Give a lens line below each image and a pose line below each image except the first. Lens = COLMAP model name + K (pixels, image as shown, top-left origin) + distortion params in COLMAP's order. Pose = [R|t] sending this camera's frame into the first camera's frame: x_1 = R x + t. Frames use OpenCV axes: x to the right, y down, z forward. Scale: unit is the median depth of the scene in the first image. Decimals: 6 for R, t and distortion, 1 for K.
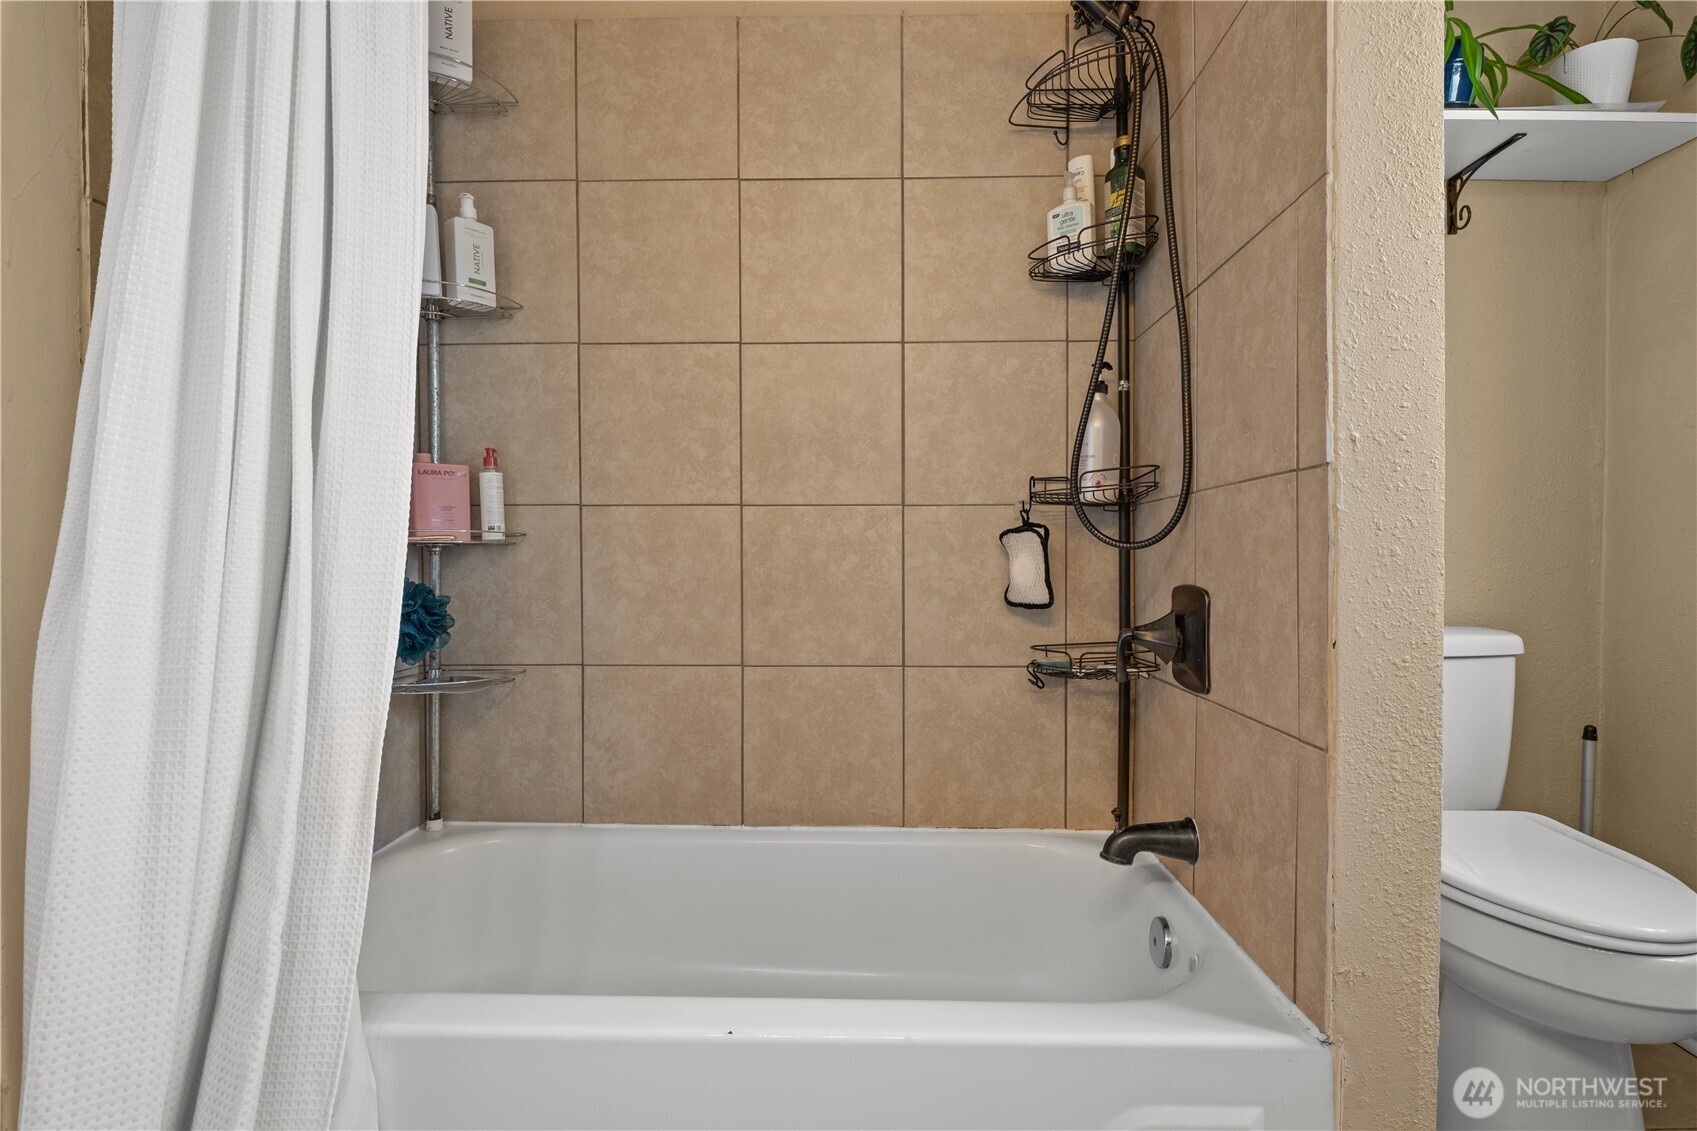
lens RADIAL K [[831.5, 0, 852.4], [0, 831.5, 571.9], [0, 0, 1]] dist [0.001202, -0.004497]
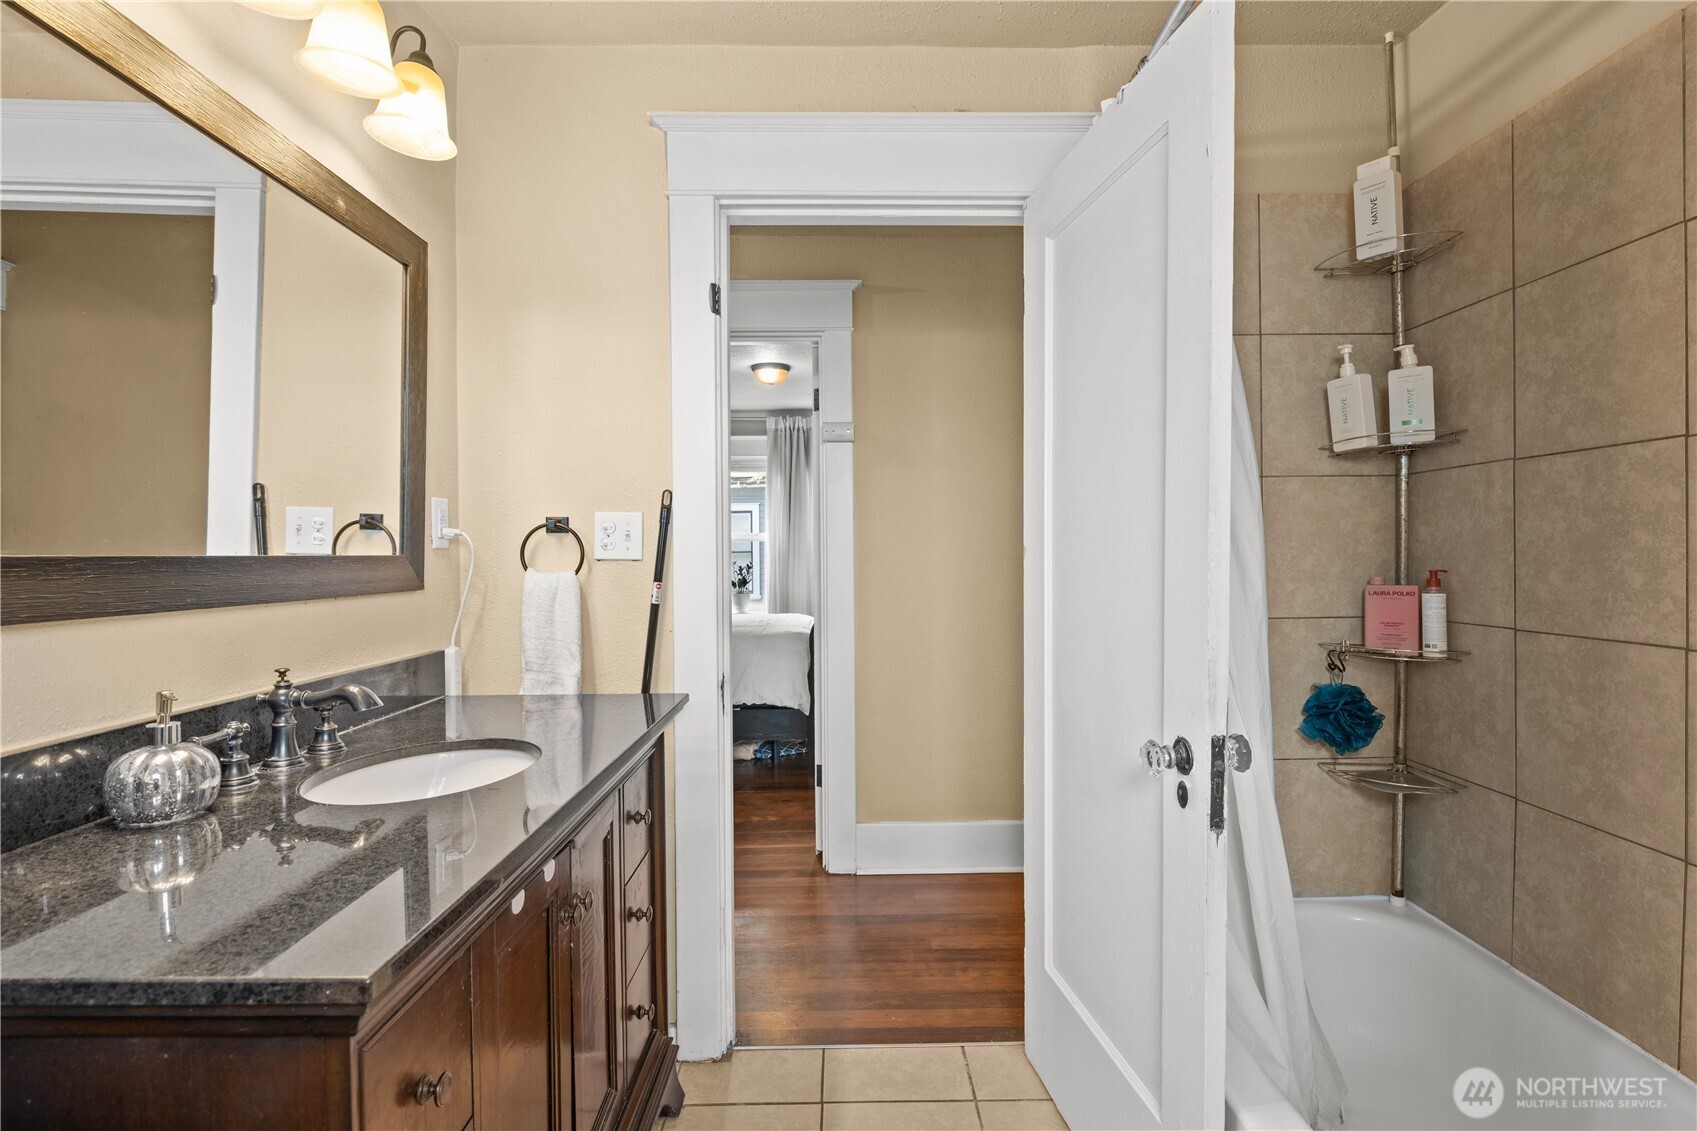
lens RADIAL K [[831.5, 0, 851.2], [0, 831.5, 561.1], [0, 0, 1]] dist [0.001202, -0.004497]
pose [[0.027358, 0.010949, -0.999566, 0.596884], [-0.011117, 0.999882, 0.010648, -0.160192], [0.999564, 0.010821, 0.027476, 0.220088]]
